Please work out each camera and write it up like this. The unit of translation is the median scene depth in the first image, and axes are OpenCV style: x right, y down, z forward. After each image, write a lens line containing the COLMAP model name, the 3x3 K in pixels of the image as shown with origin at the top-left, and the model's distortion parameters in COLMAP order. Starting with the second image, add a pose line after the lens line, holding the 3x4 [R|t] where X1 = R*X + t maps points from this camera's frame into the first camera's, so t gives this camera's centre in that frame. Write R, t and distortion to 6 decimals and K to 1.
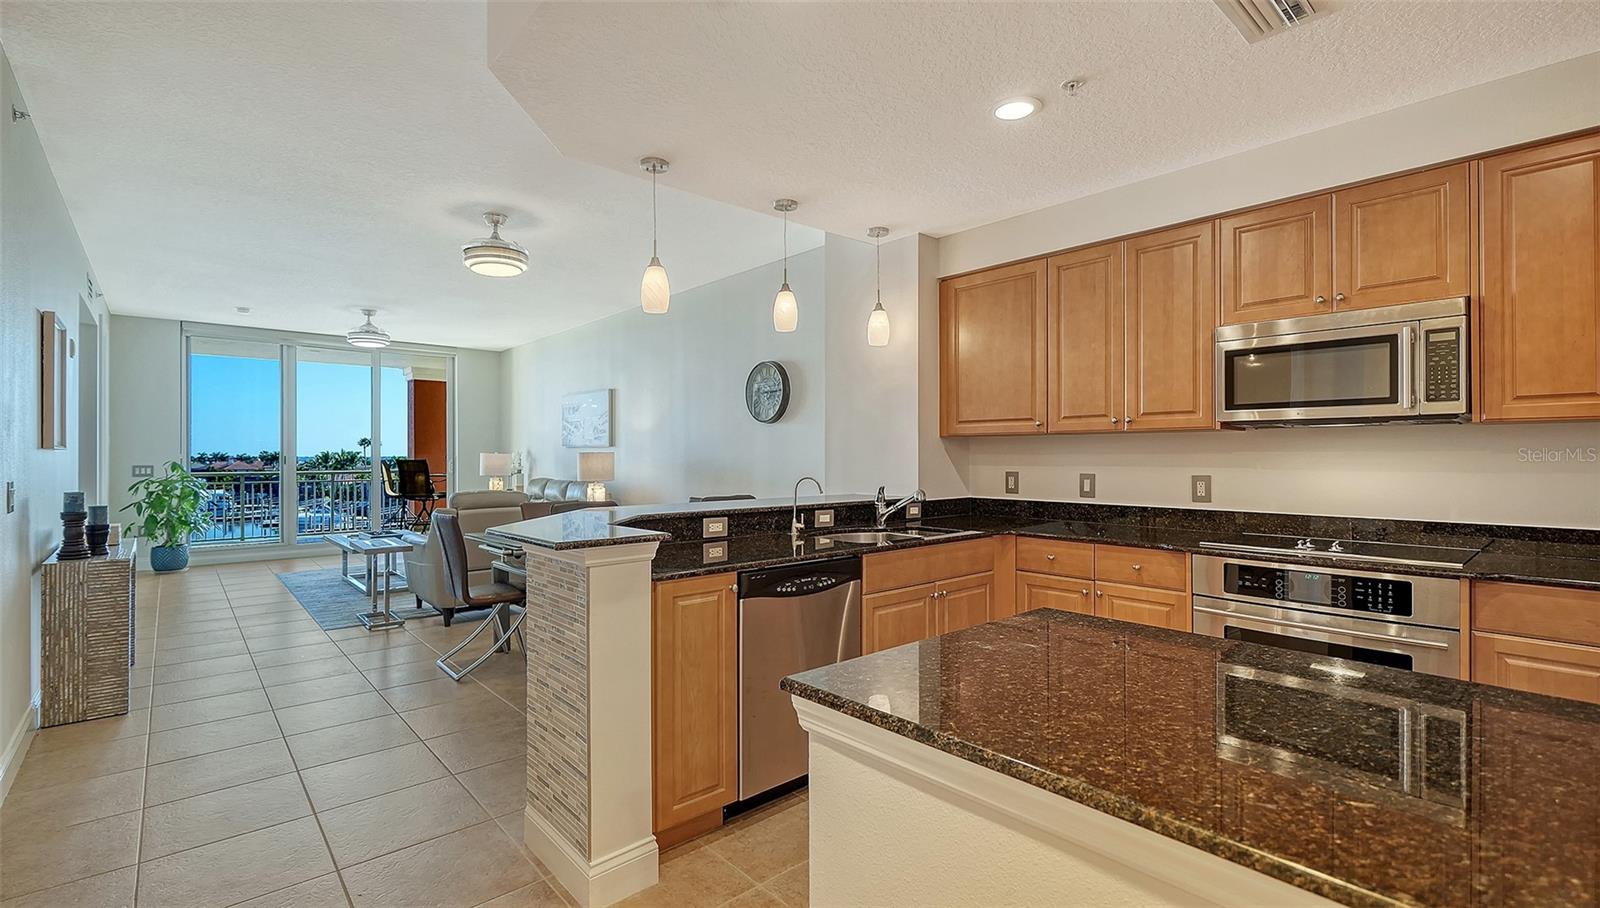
lens RADIAL K [[706.9, 0, 781.9], [0, 706.9, 451.2], [0, 0, 1]] dist [0.001901, -0.000804]
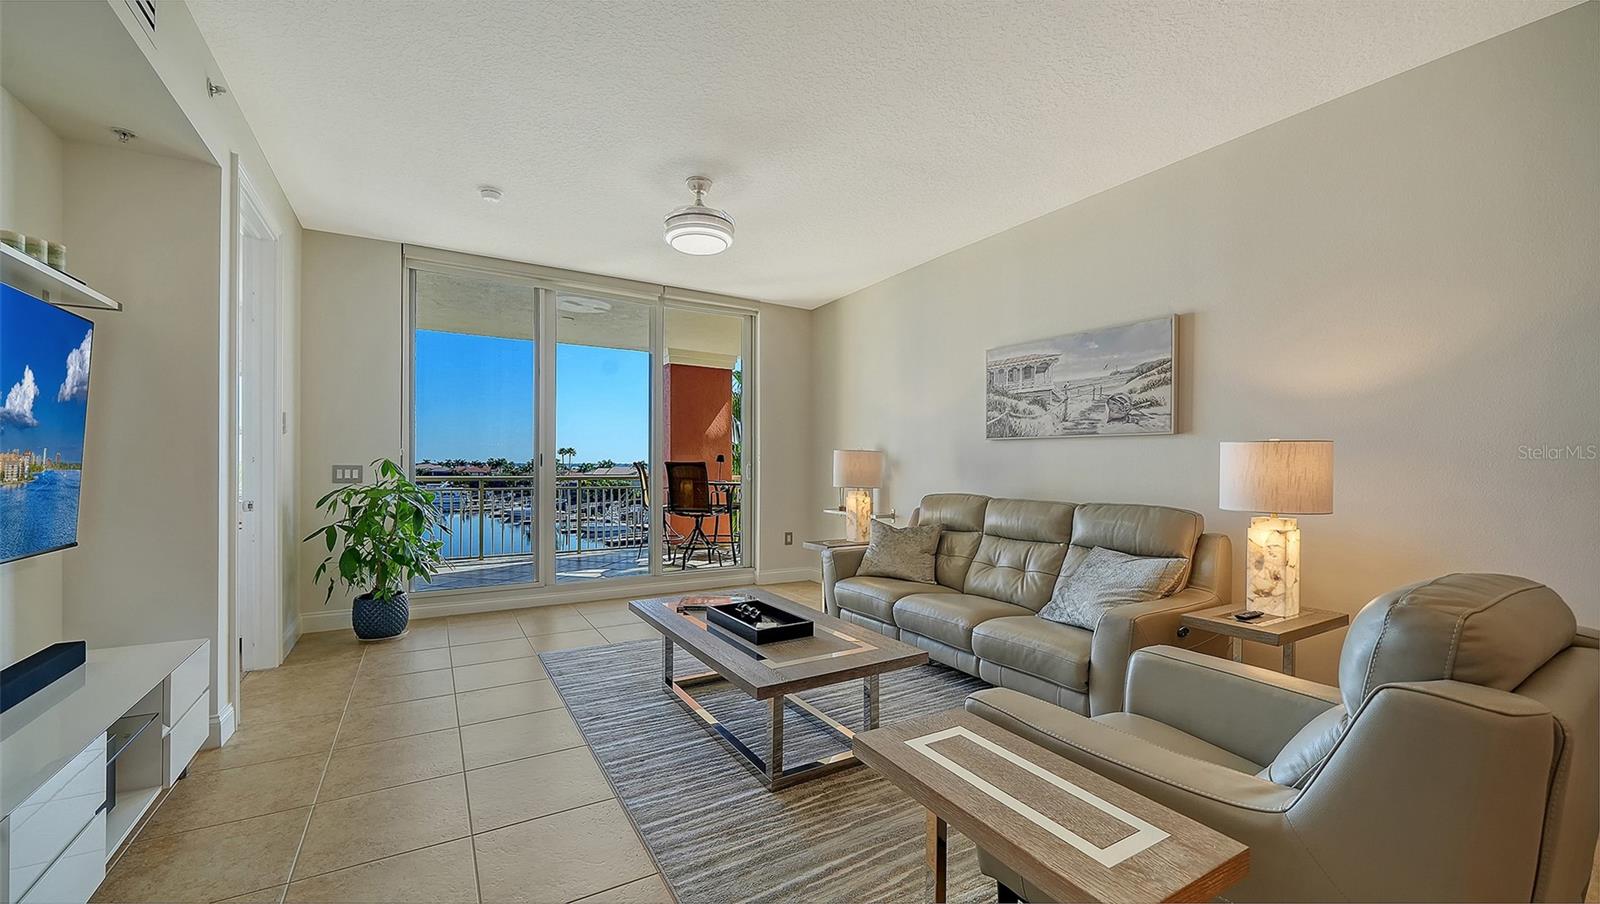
lens RADIAL K [[603.0, 0, 798.6], [0, 603.0, 467.6], [0, 0, 1]] dist [-0.014687, -0.000235]
pose [[0.987482, 0.009439, -0.157449, -0.852698], [-0.007814, 0.999910, 0.010939, 0.026937], [0.157538, -0.009572, 0.987467, 1.092104]]
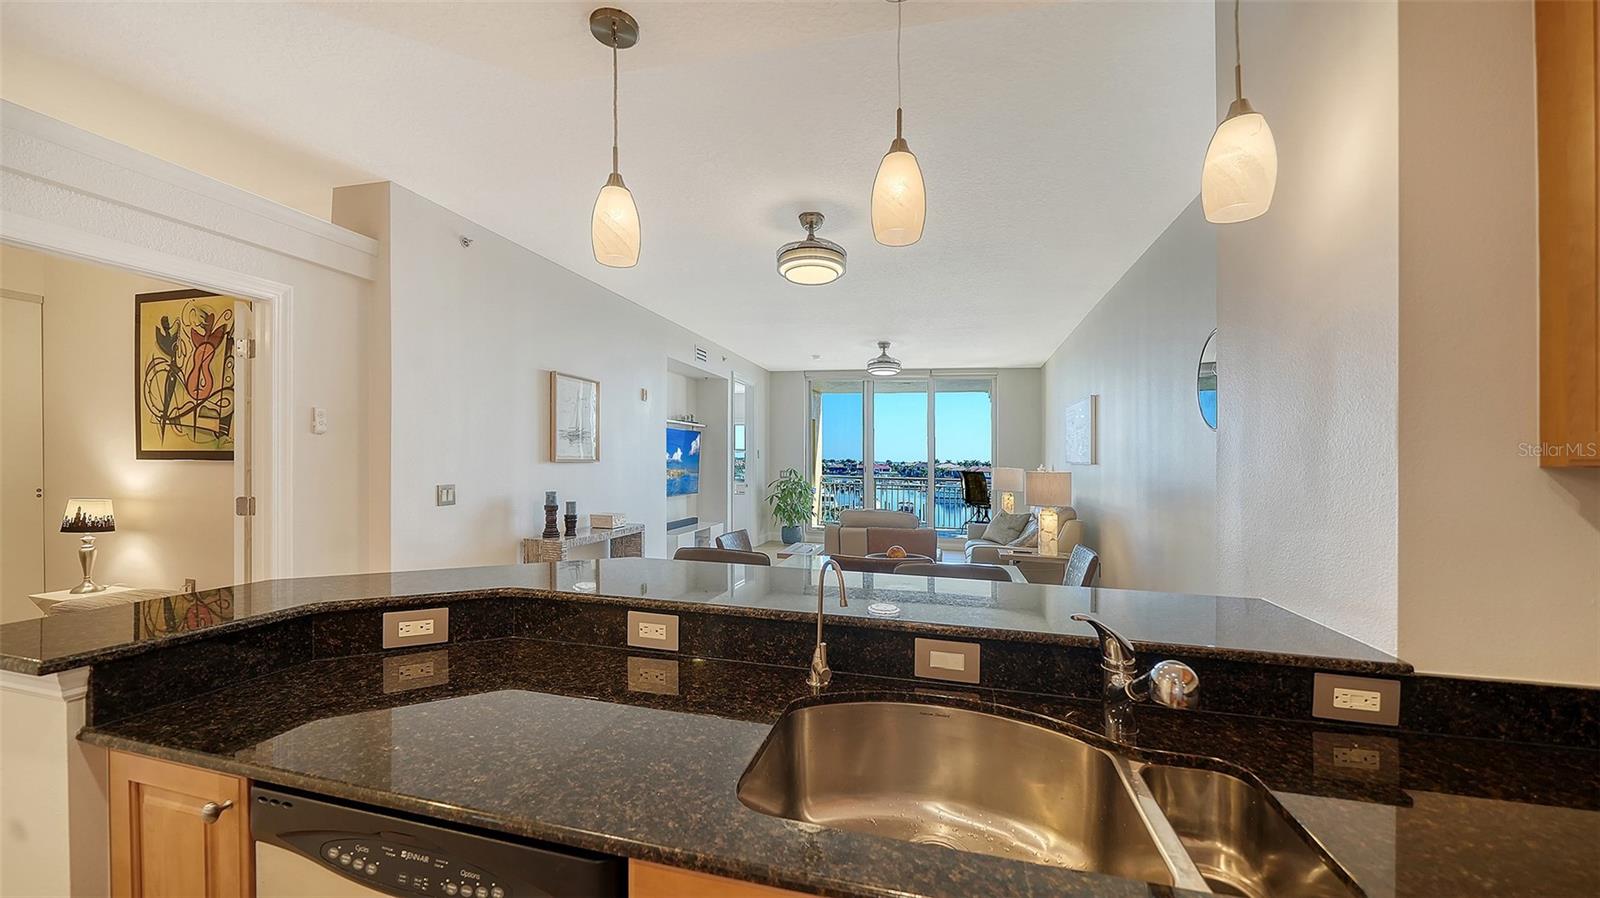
lens RADIAL K [[584.9, 0, 791.0], [0, 584.9, 457.9], [0, 0, 1]] dist [0.008987, -0.000088]
pose [[0.562878, 0.010455, -0.826474, 0.256493], [-0.015733, 0.999874, 0.001933, -0.020012], [0.826390, 0.011915, 0.562972, 0.646451]]
